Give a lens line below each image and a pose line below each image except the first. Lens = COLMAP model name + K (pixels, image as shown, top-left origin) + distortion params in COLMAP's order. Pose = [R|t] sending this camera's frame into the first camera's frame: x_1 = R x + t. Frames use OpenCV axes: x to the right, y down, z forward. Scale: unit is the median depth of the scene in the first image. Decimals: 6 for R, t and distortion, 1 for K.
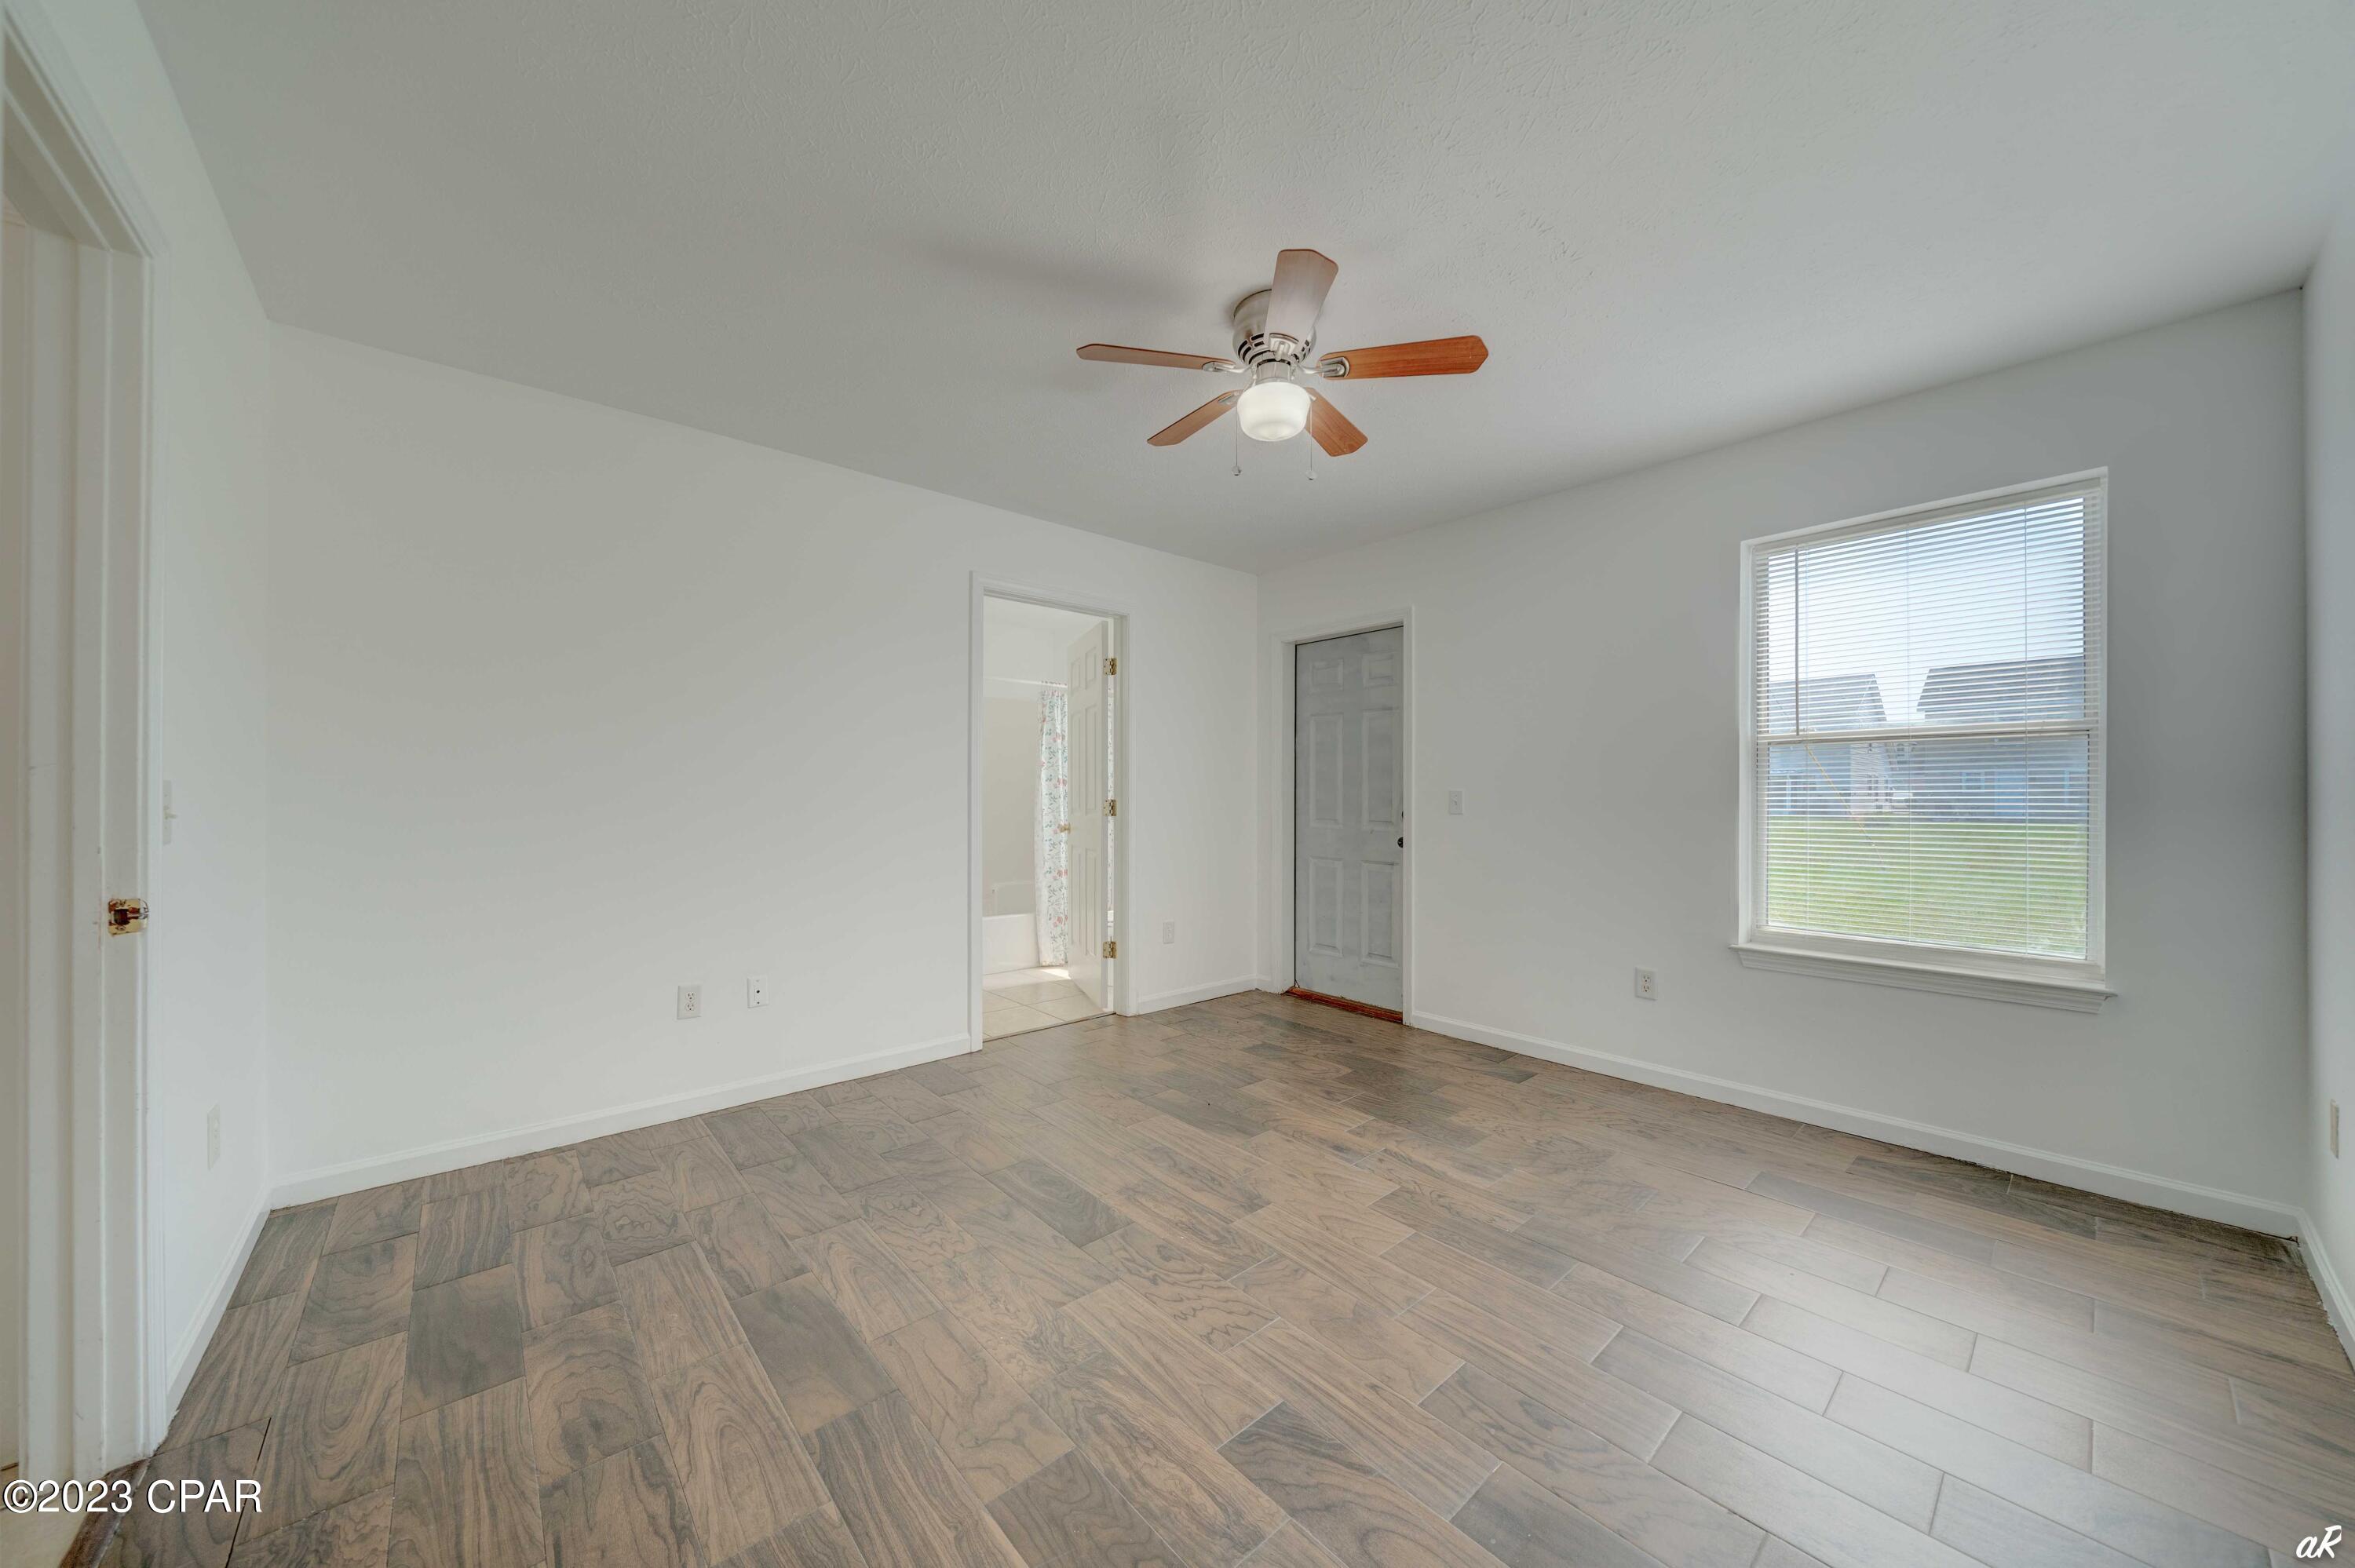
lens RADIAL K [[815.3, 0, 1169.3], [0, 815.3, 793.8], [0, 0, 1]] dist [-0.001573, -0.000072]
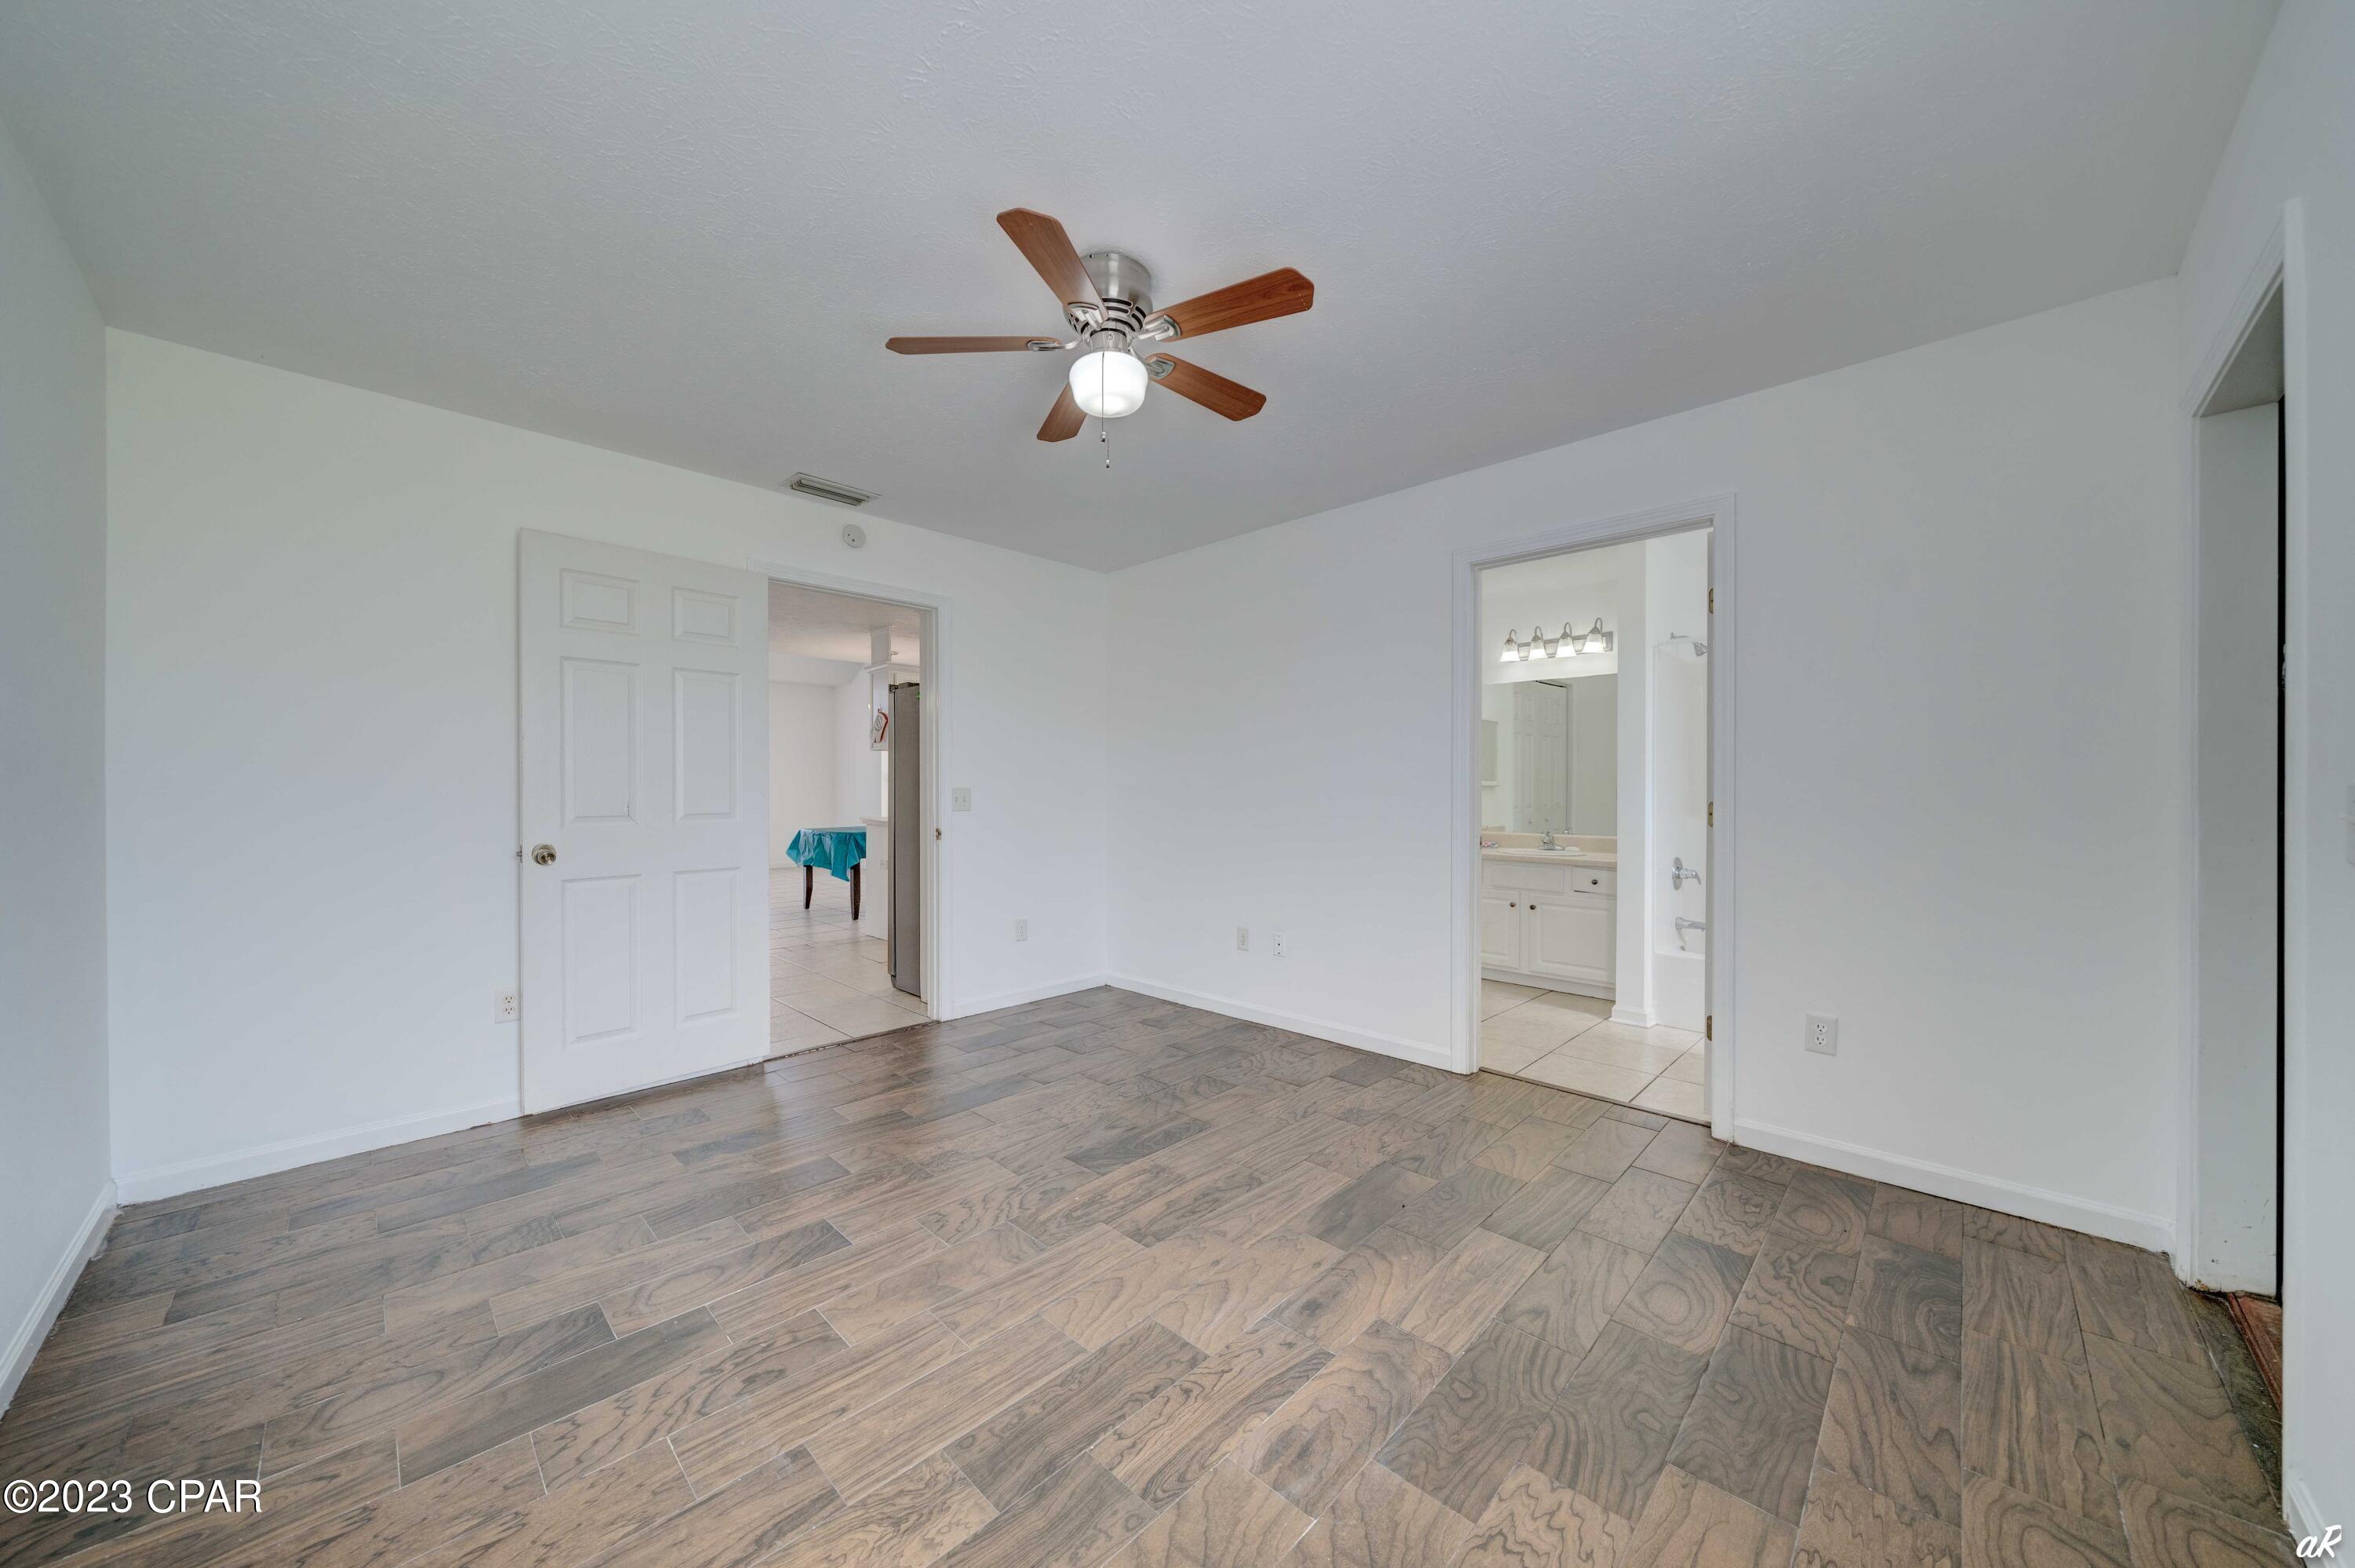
lens RADIAL K [[815.3, 0, 1165.6], [0, 815.3, 788.8], [0, 0, 1]] dist [-0.001573, -0.000072]
pose [[0.071903, -0.004433, -0.997402, 0.966076], [0.001502, 0.999989, -0.004336, 0.001438], [0.997411, -0.001186, 0.071908, 0.902279]]
